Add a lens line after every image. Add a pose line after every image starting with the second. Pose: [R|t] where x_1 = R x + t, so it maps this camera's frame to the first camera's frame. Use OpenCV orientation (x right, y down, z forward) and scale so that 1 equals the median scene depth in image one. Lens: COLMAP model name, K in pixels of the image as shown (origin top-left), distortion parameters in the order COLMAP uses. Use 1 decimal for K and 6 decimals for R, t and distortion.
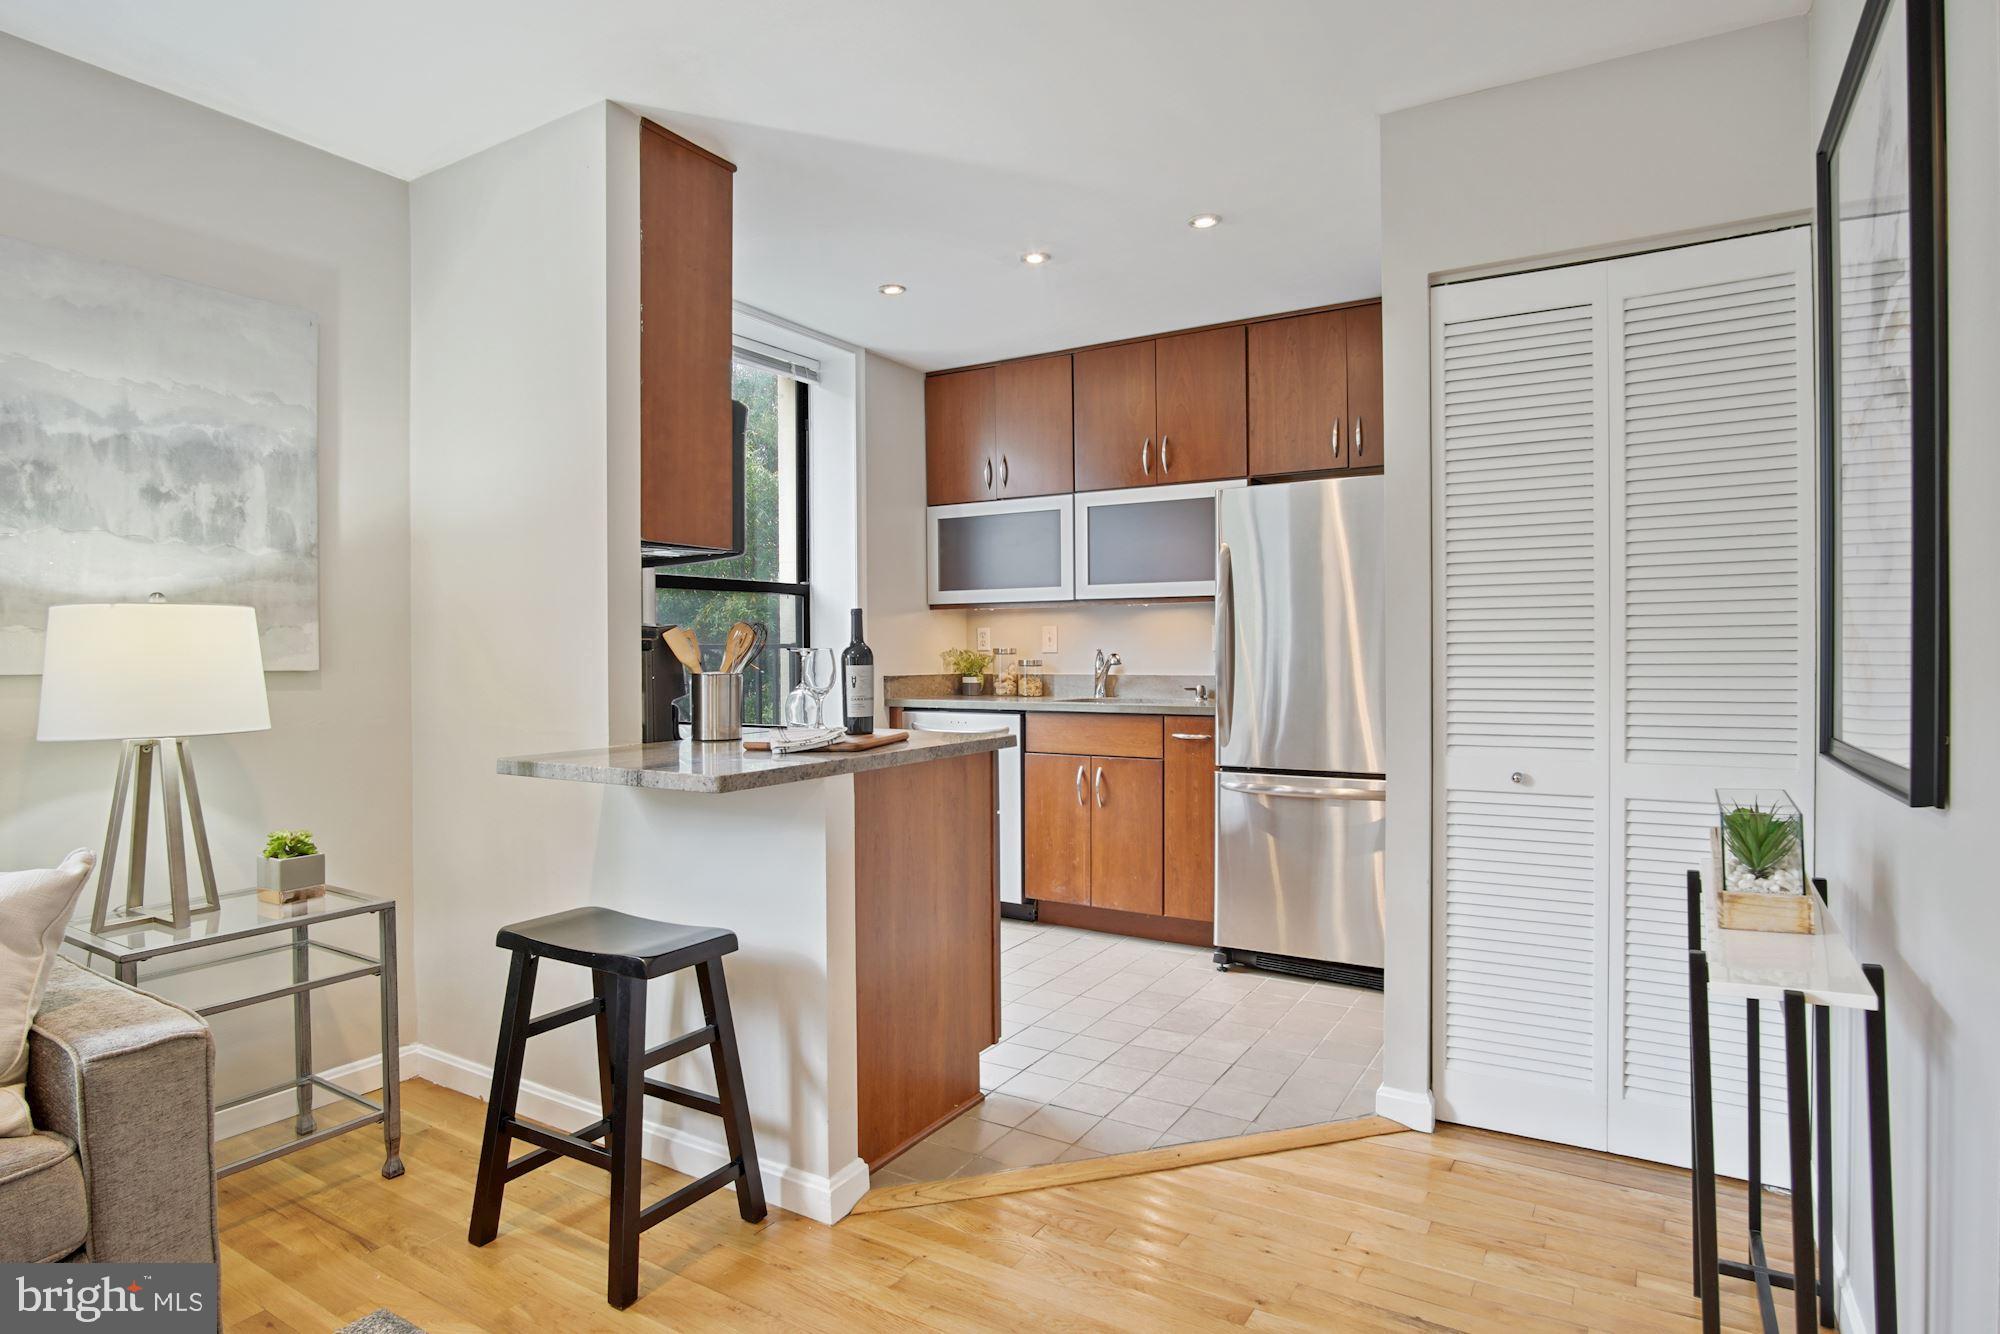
lens RADIAL K [[1087.0, 0, 991.3], [0, 1087.0, 660.1], [0, 0, 1]] dist [-0.034794, 0.009559]
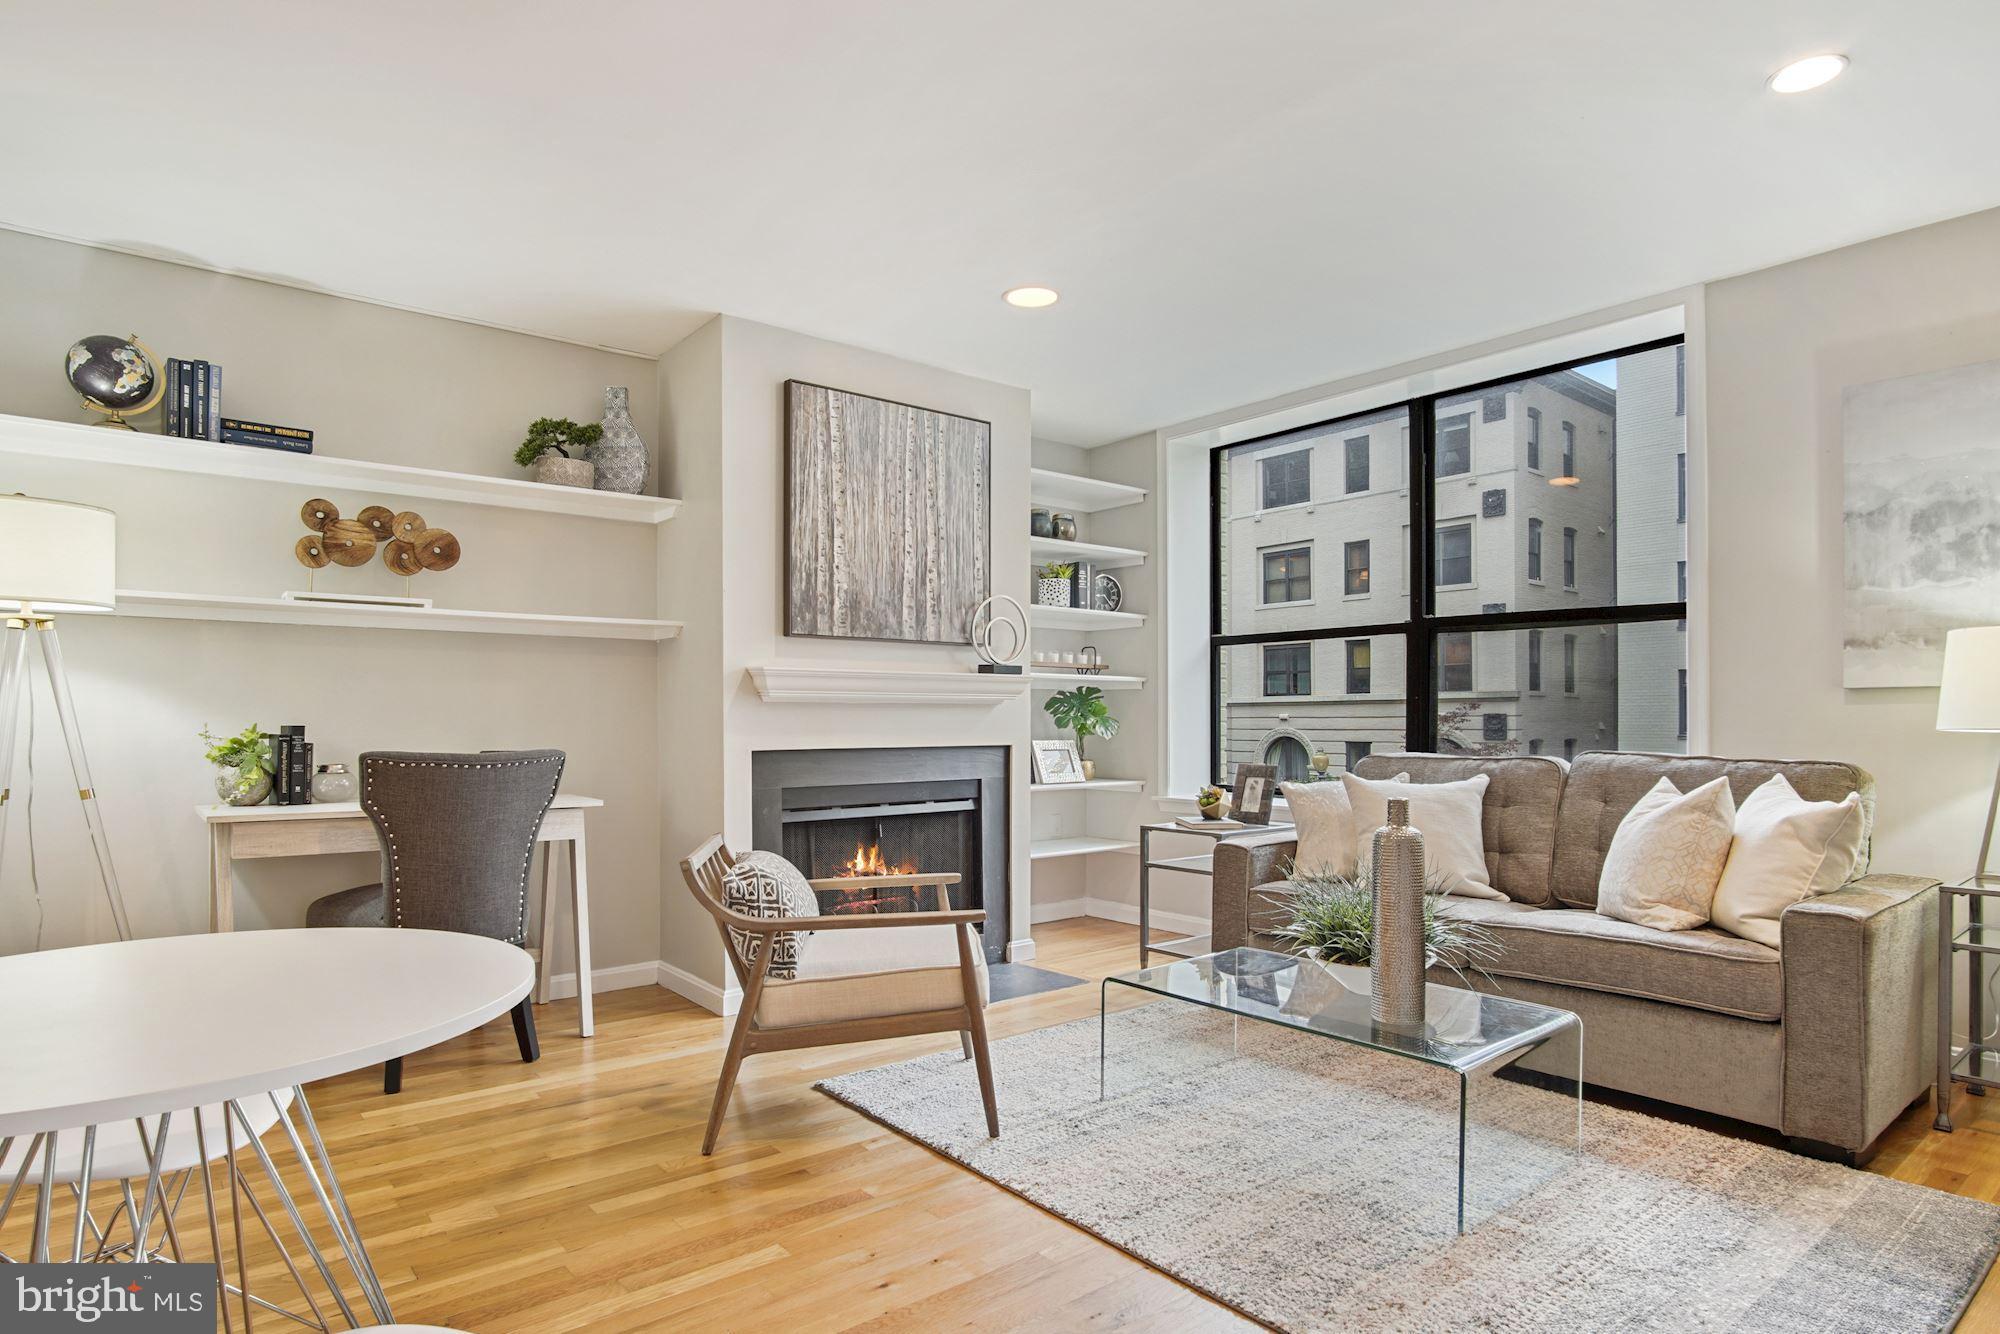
lens RADIAL K [[1087.0, 0, 994.2], [0, 1087.0, 735.5], [0, 0, 1]] dist [-0.034794, 0.009559]
pose [[-0.330545, 0.019269, -0.943594, 0.400784], [-0.002929, 0.999766, 0.021442, 0.026770], [0.943786, 0.009851, -0.330411, 0.139103]]
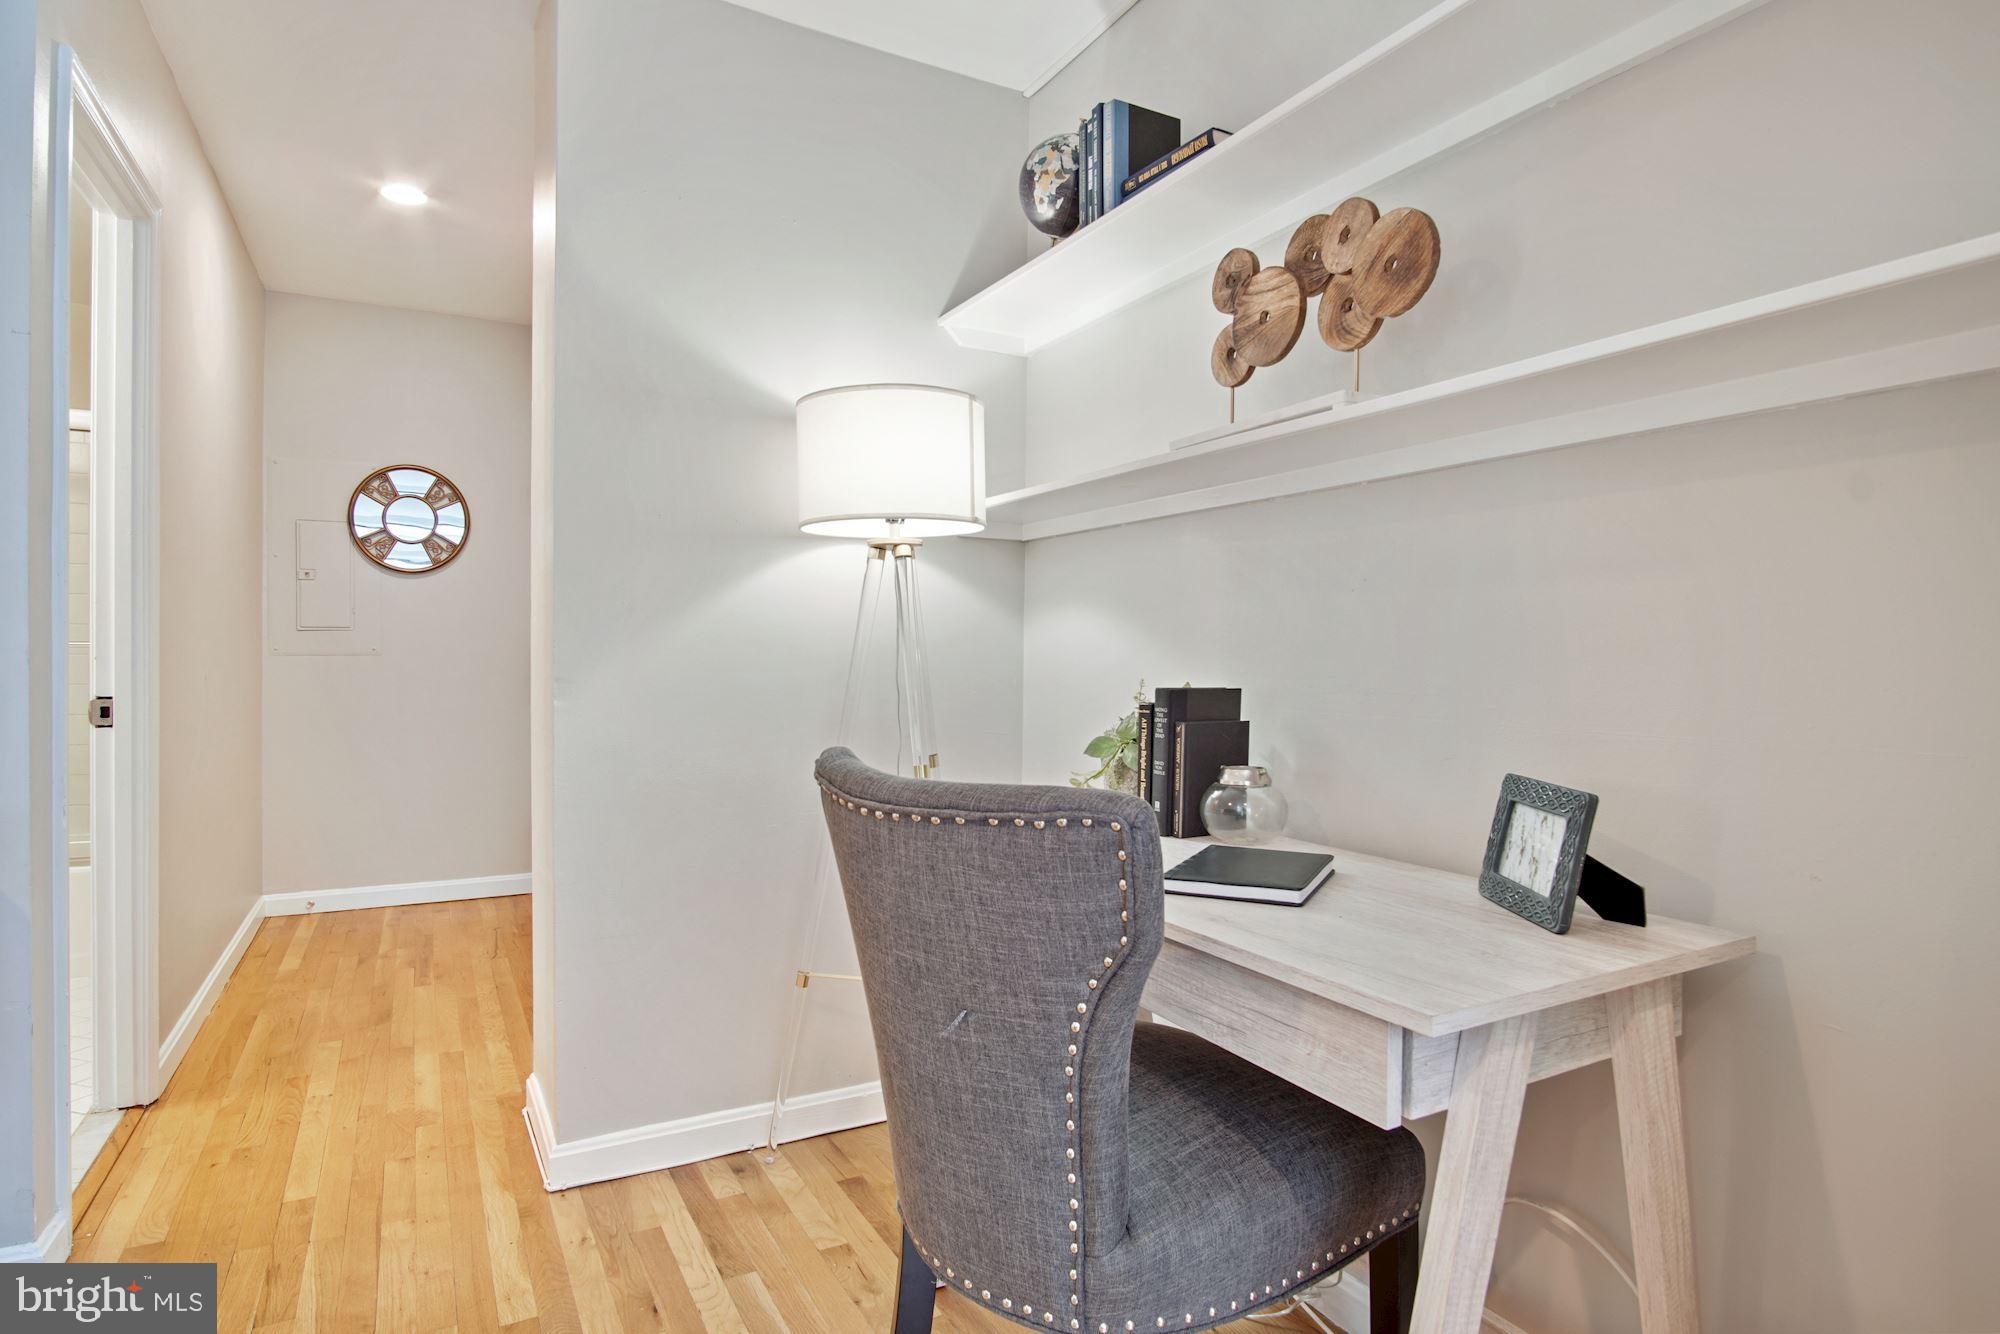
lens RADIAL K [[1087.0, 0, 1002.6], [0, 1087.0, 657.5], [0, 0, 1]] dist [-0.034794, 0.009559]
pose [[-0.863027, -0.001976, 0.505153, -0.349312], [0.001848, 0.999973, 0.007070, 0.022615], [-0.505154, 0.007035, -0.863001, -0.207945]]
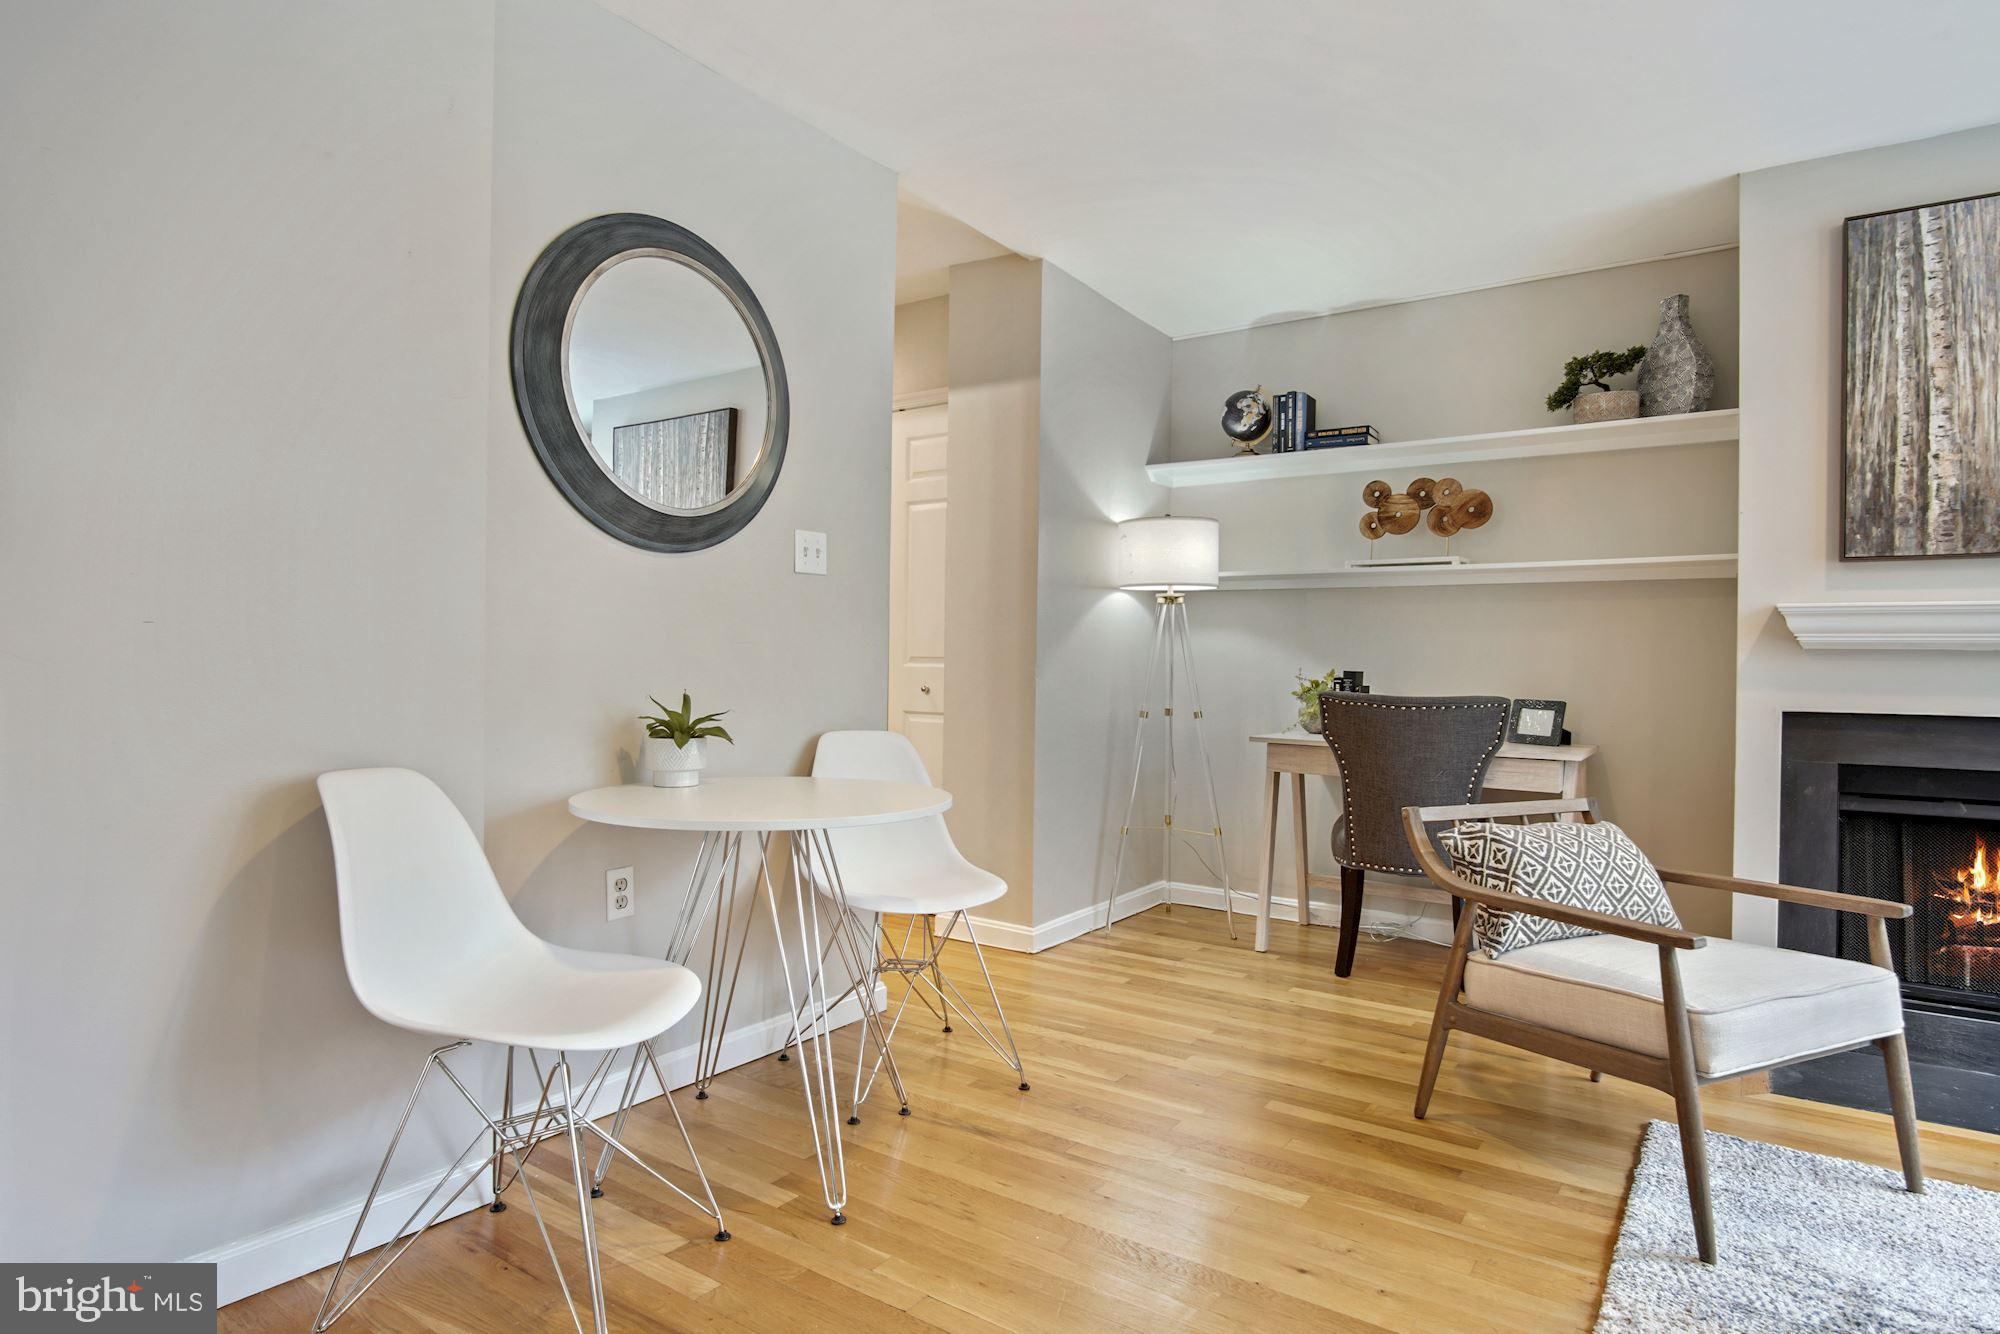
lens RADIAL K [[1087.0, 0, 1008.0], [0, 1087.0, 672.8], [0, 0, 1]] dist [-0.034794, 0.009559]
pose [[-0.998582, -0.010533, 0.052181, 0.072680], [-0.009861, 0.999865, 0.013122, 0.030064], [-0.052313, 0.012589, -0.998551, 0.382494]]
